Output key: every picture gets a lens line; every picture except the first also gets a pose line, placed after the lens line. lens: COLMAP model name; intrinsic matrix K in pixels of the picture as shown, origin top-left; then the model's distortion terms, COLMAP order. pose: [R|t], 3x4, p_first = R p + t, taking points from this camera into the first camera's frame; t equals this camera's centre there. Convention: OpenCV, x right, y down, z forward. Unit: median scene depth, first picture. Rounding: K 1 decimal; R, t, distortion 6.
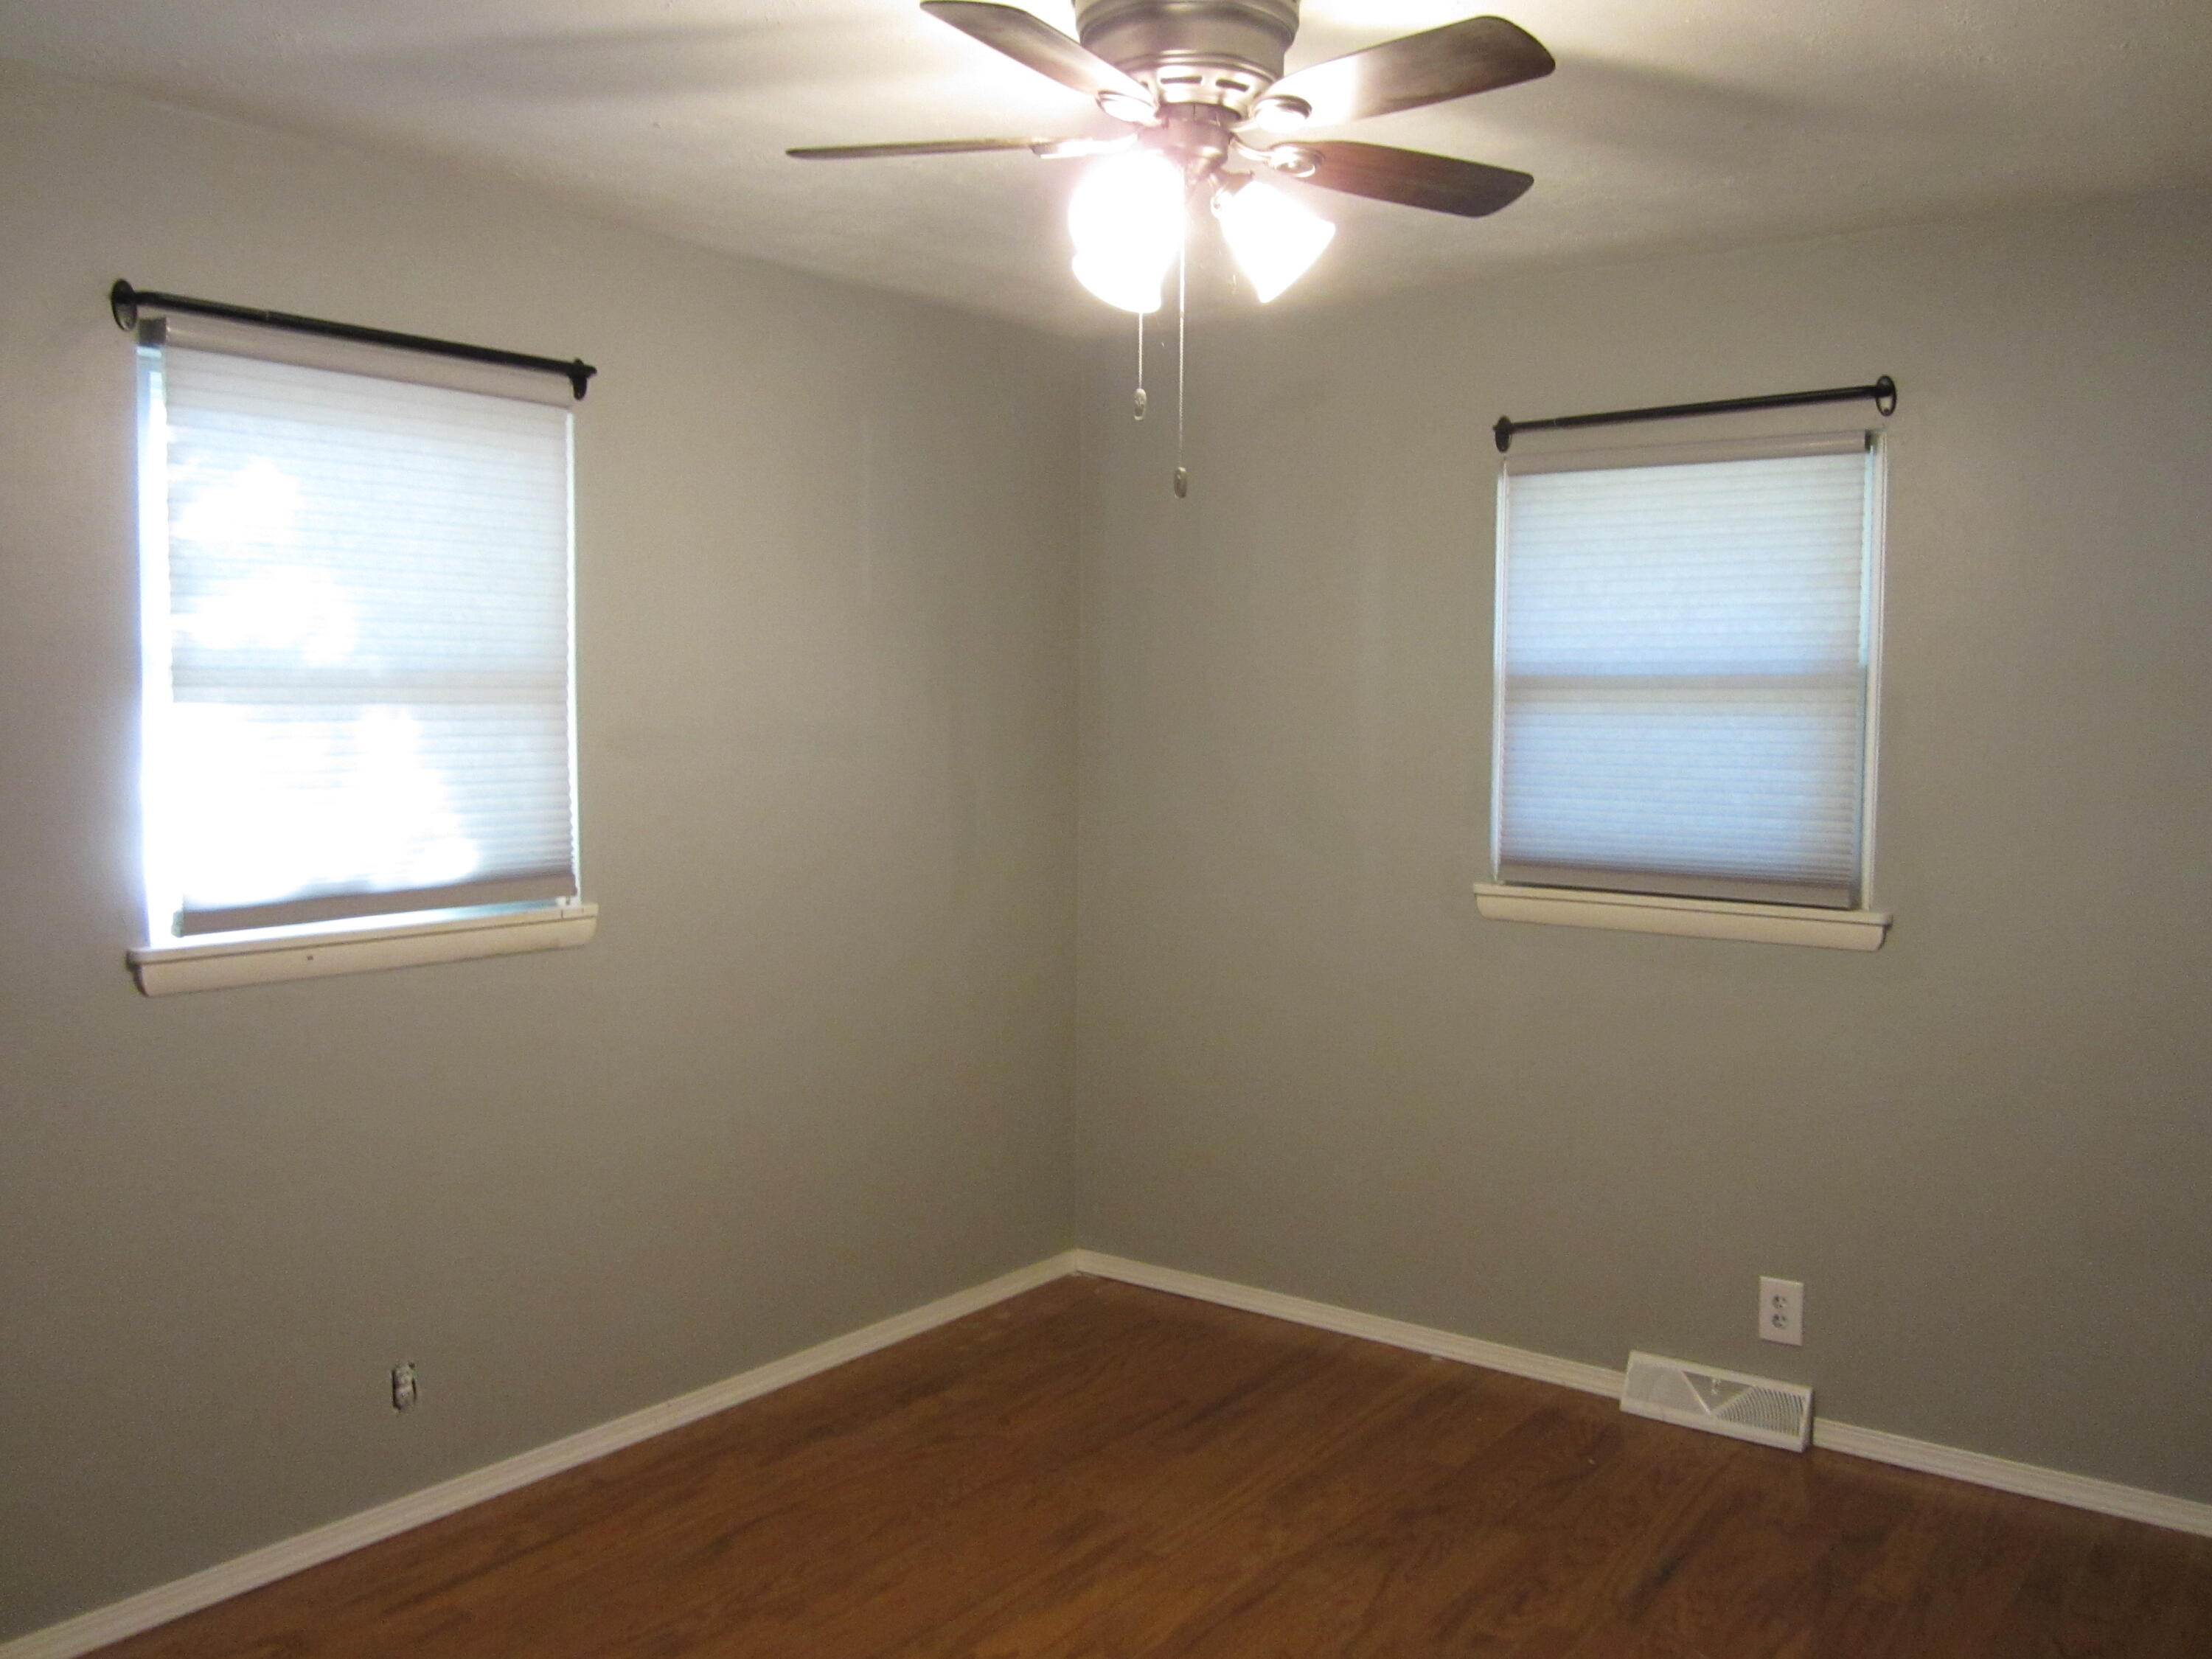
lens RADIAL K [[1809.4, 0, 1104.6], [0, 1809.4, 825.1], [0, 0, 1]] dist [-0.052381, 0.022322]
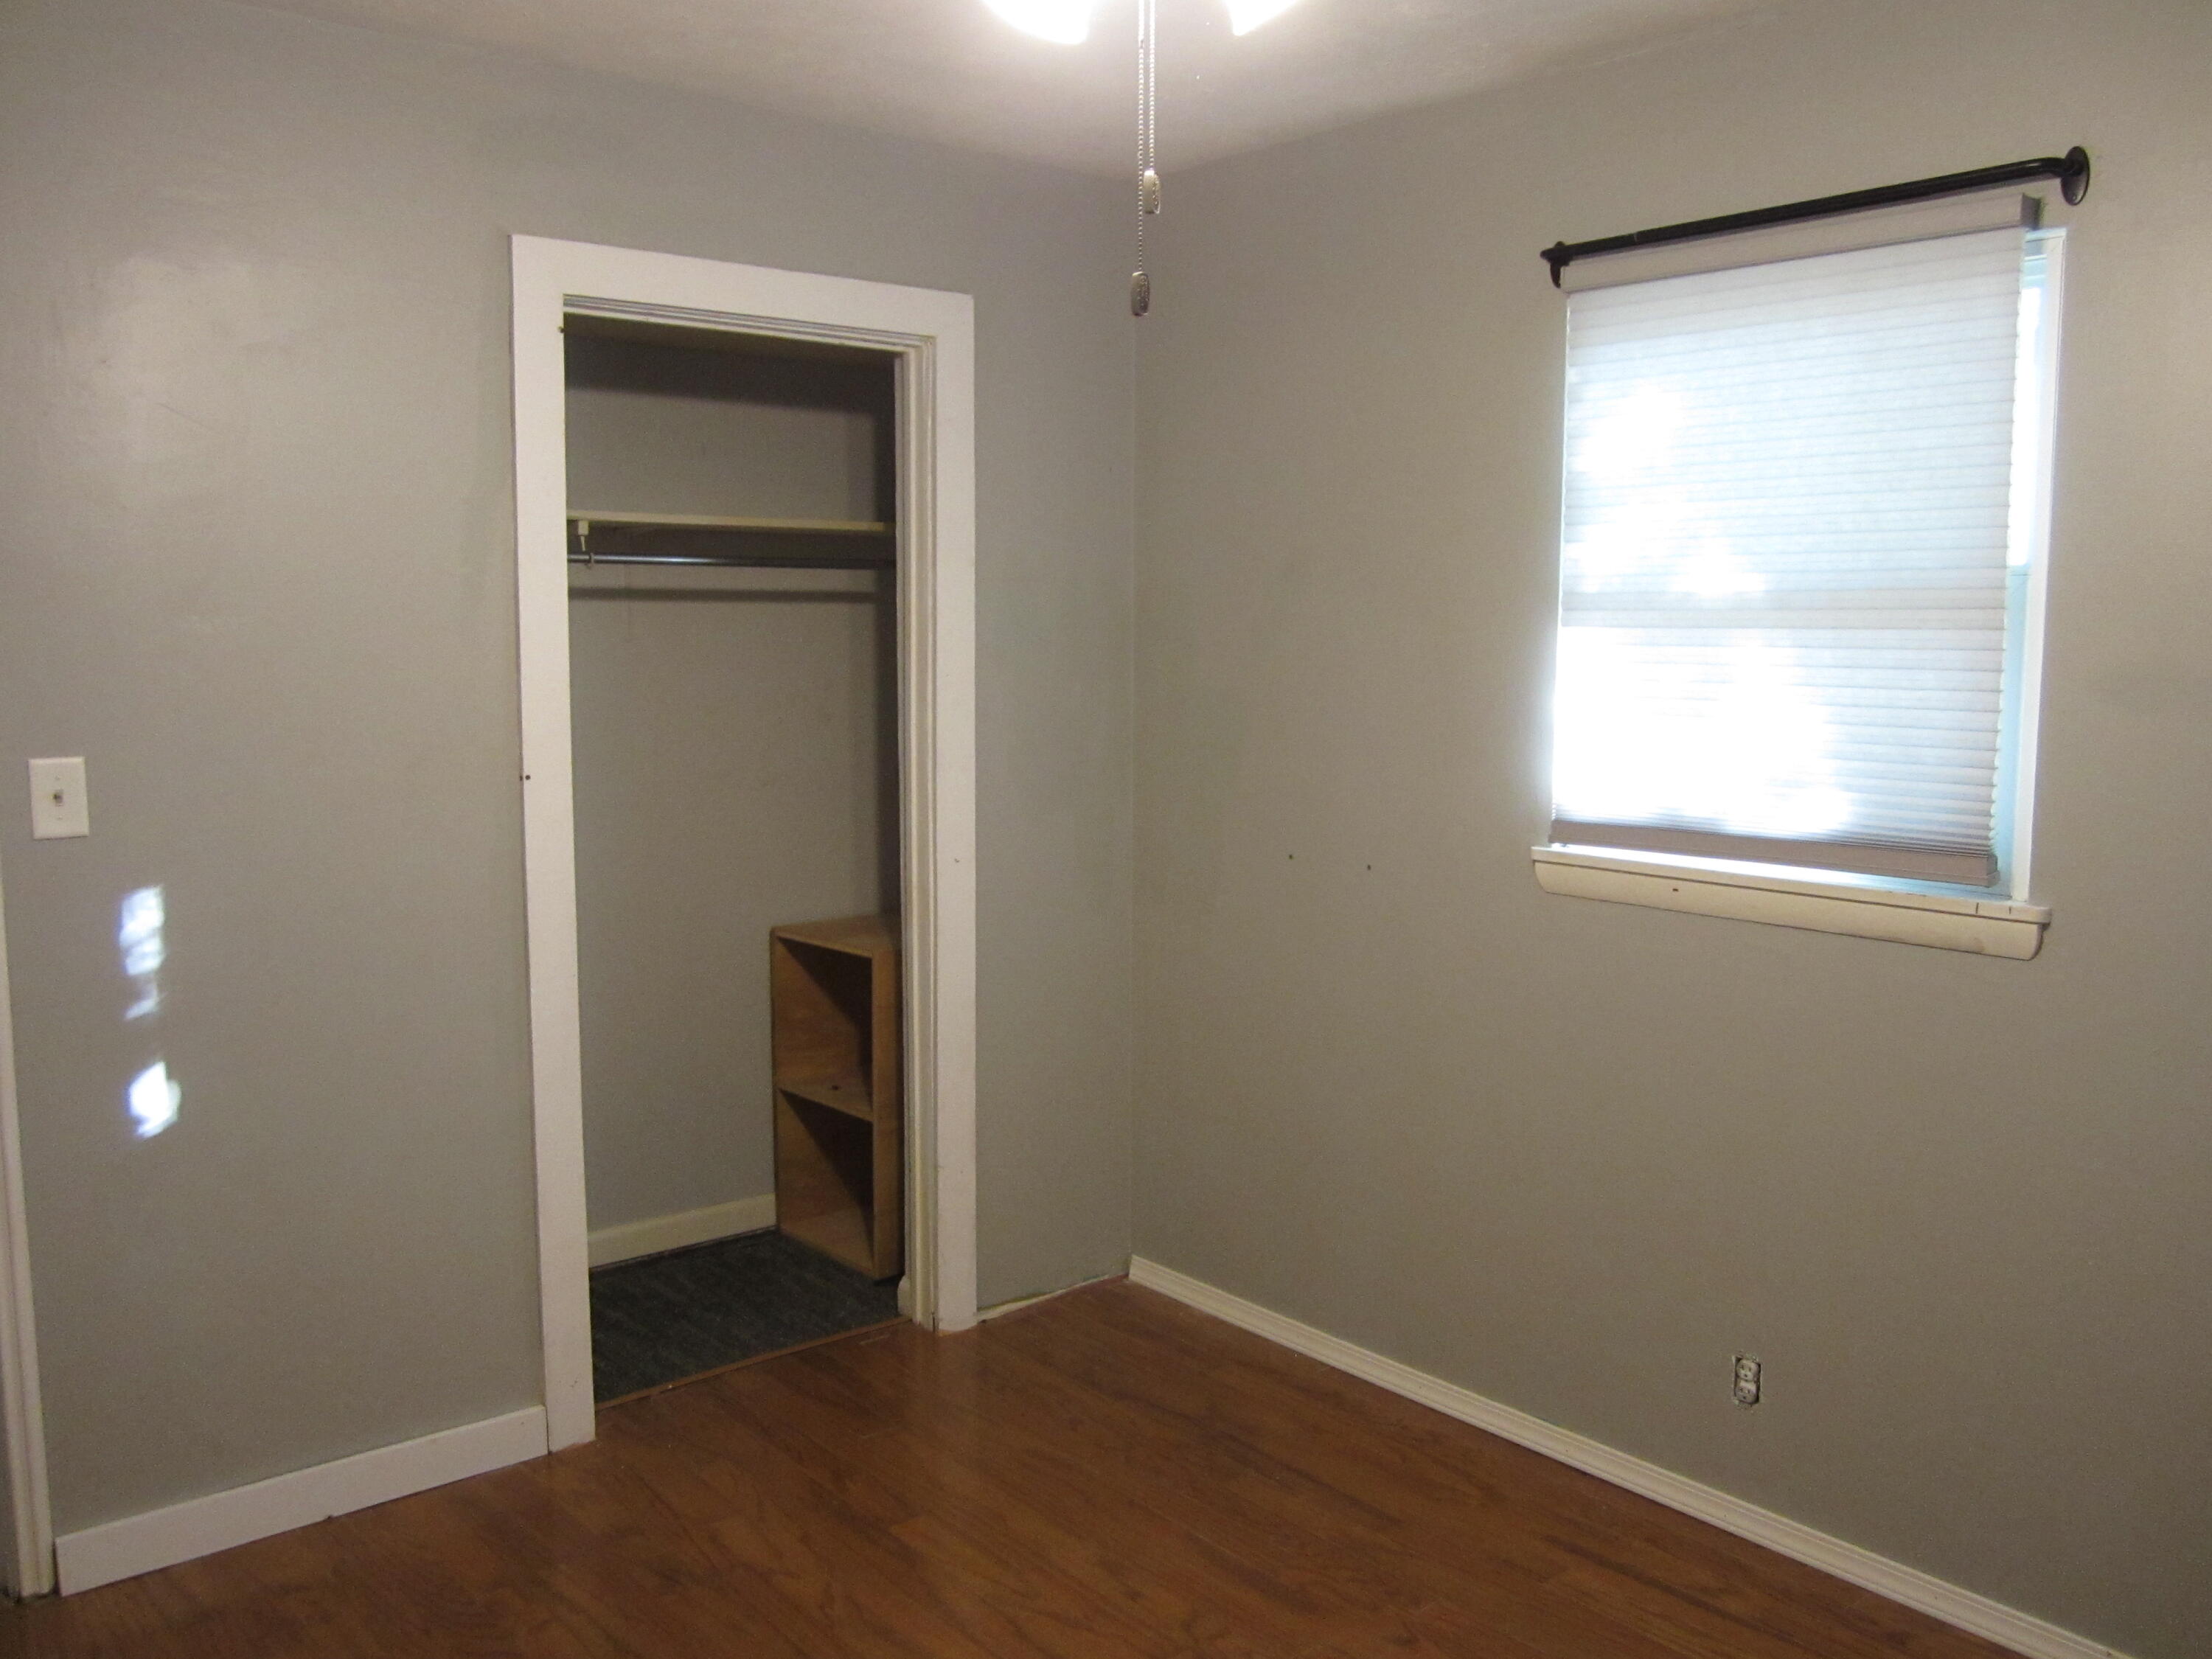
lens RADIAL K [[1809.4, 0, 1101.9], [0, 1809.4, 827.0], [0, 0, 1]] dist [-0.052381, 0.022322]
pose [[-0.205466, 0.101484, -0.973388, 0.545726], [-0.070994, 0.990443, 0.118248, -0.051218], [0.976086, 0.093400, -0.196298, 0.850492]]
